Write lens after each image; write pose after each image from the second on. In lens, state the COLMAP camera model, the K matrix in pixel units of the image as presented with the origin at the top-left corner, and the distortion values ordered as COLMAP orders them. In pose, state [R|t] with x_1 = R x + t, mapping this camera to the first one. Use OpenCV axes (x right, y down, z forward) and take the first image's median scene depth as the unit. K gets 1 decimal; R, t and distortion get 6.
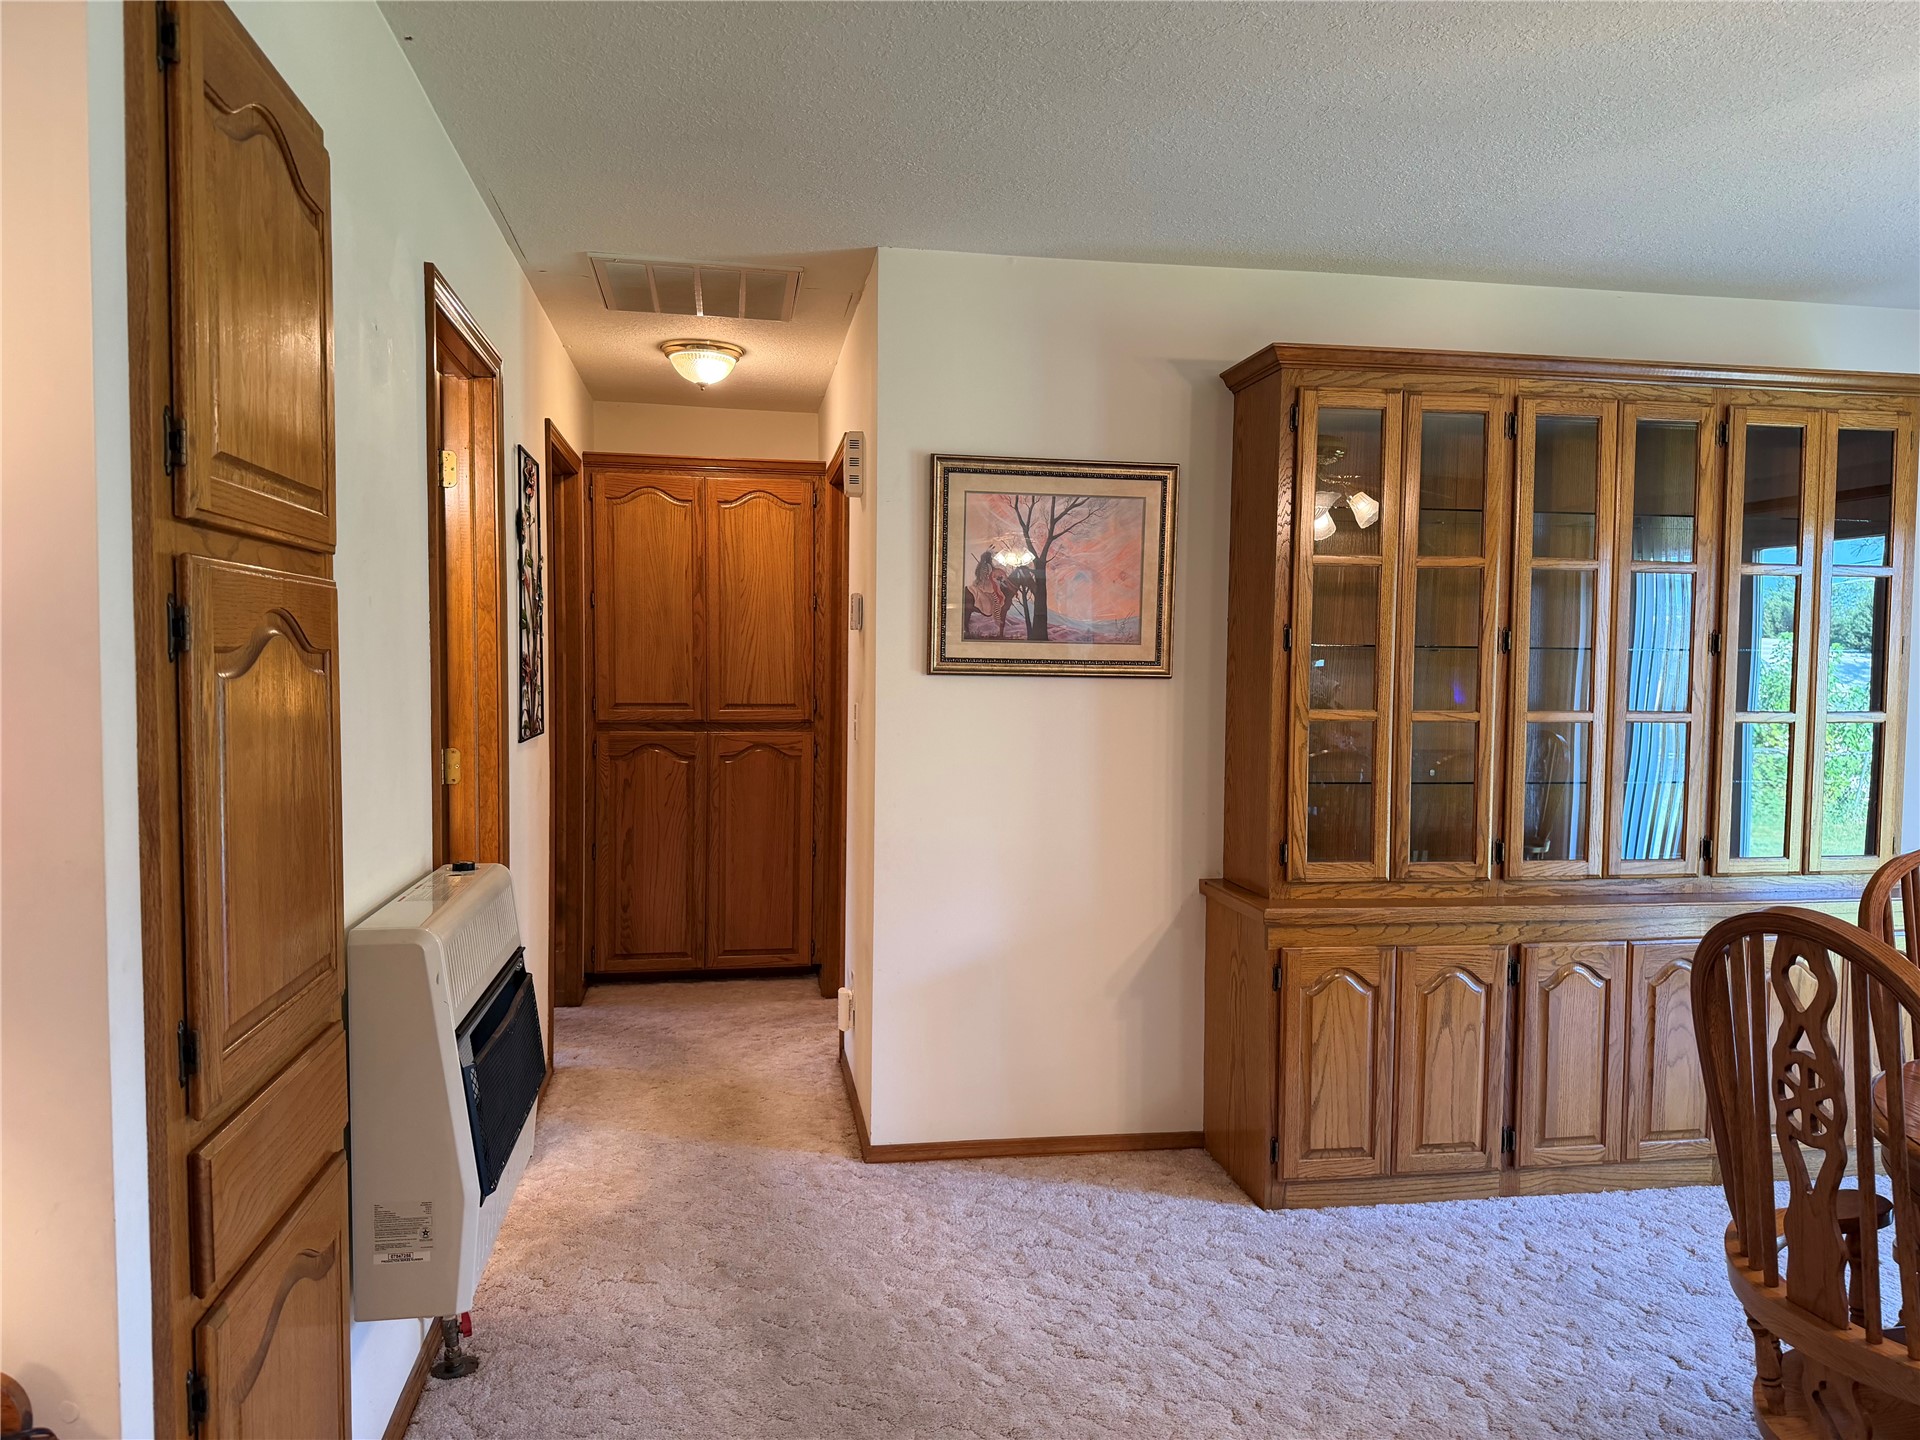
lens RADIAL K [[1348.9, 0, 958.3], [0, 1348.9, 730.2], [0, 0, 1]] dist [0.032170, -0.038797]
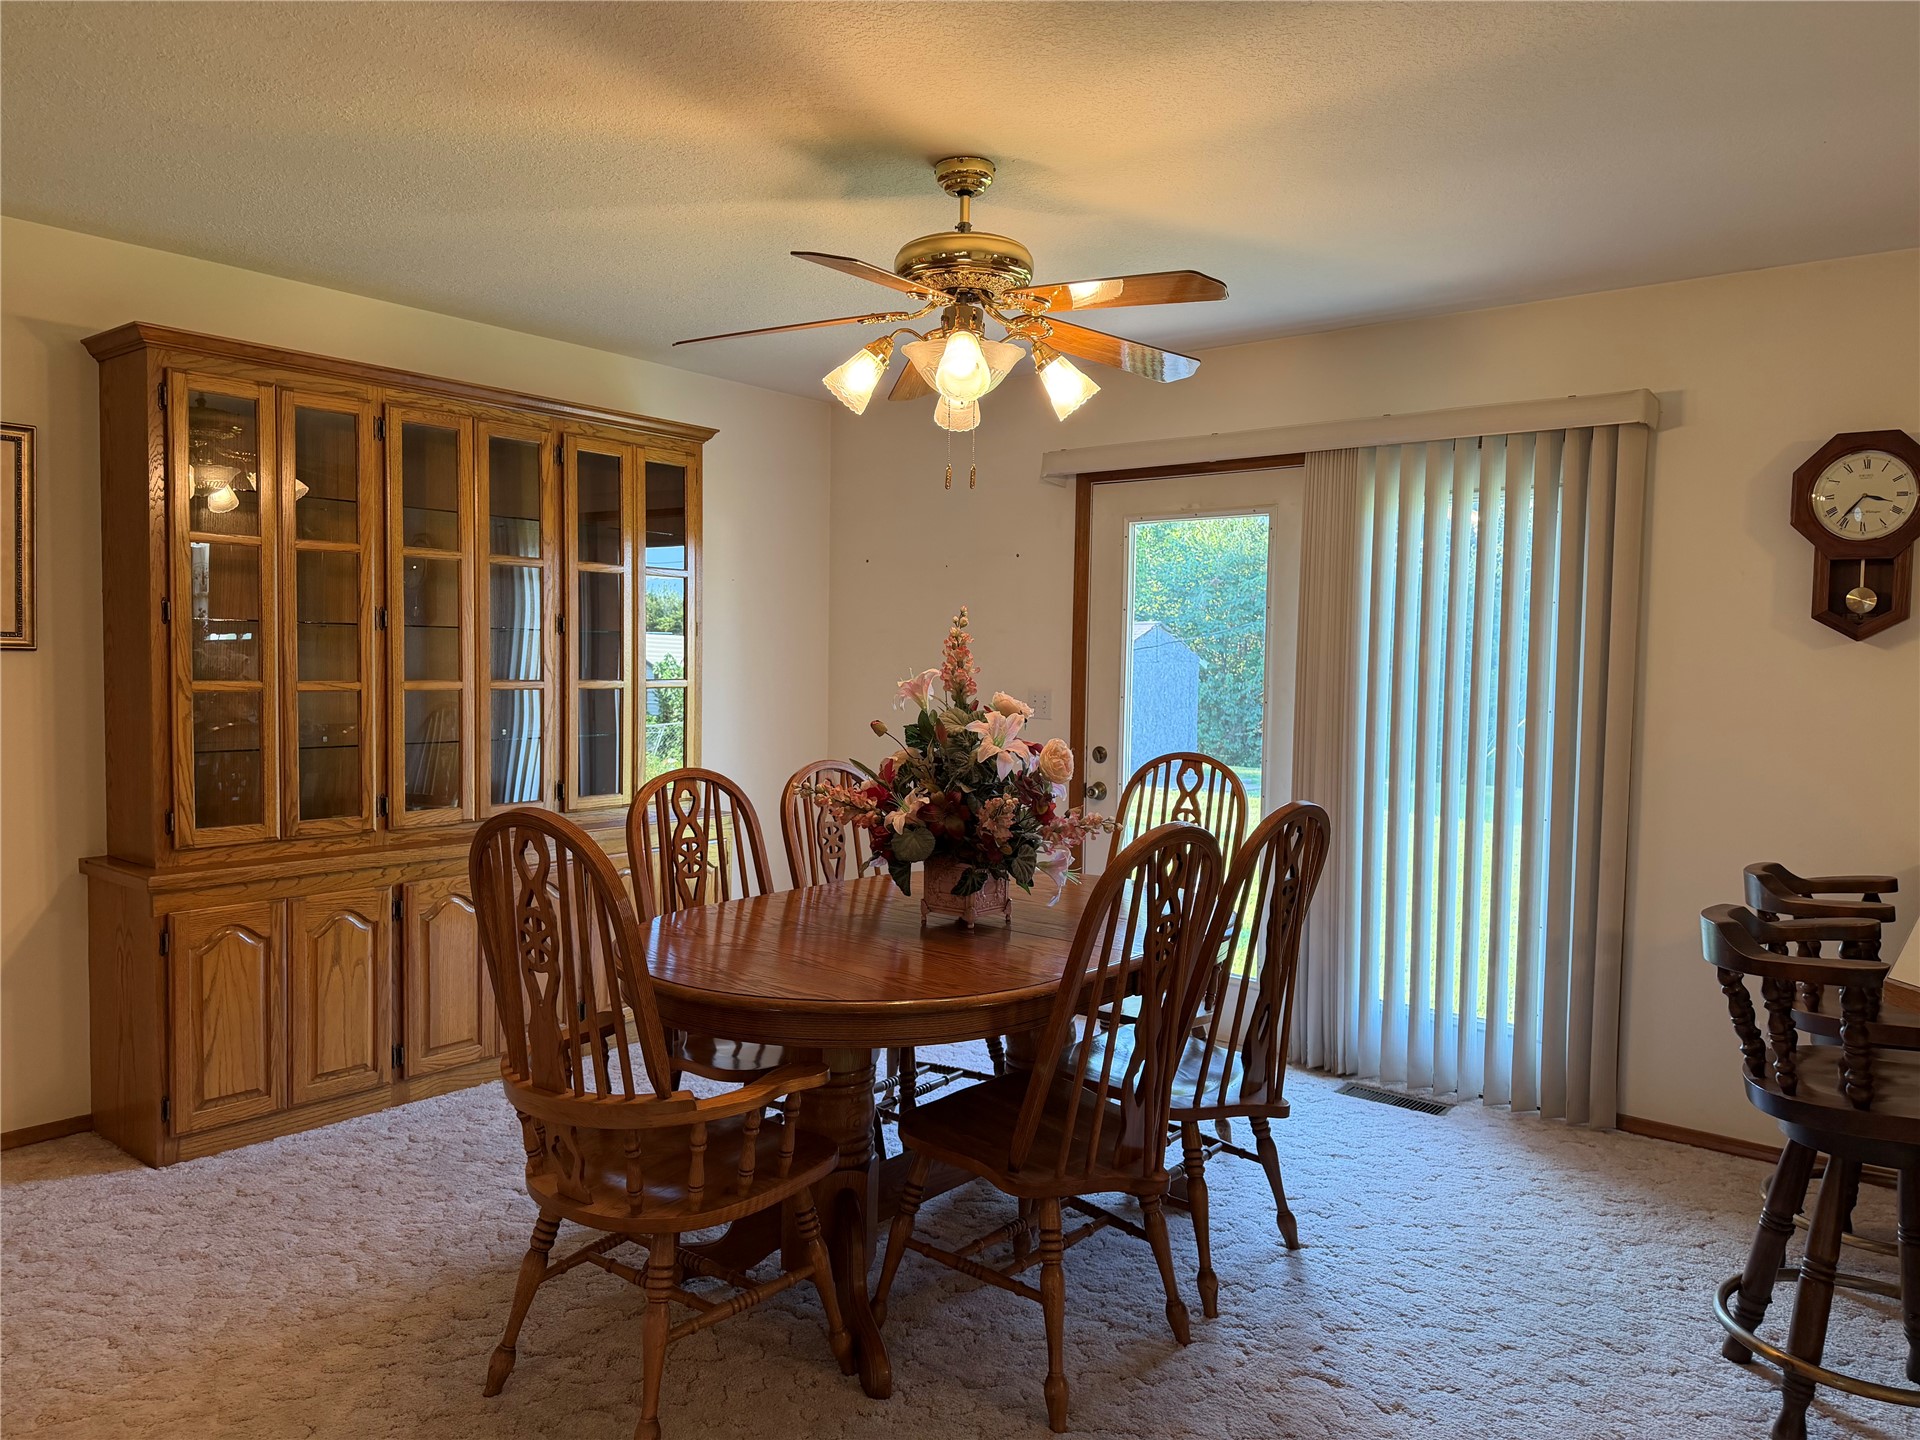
lens RADIAL K [[1348.9, 0, 943.5], [0, 1348.9, 725.7], [0, 0, 1]] dist [0.032170, -0.038797]
pose [[0.750204, -0.031492, 0.660456, 0.004468], [0.024374, 0.999503, 0.019972, 0.012201], [-0.660757, 0.001115, 0.750599, -0.161277]]
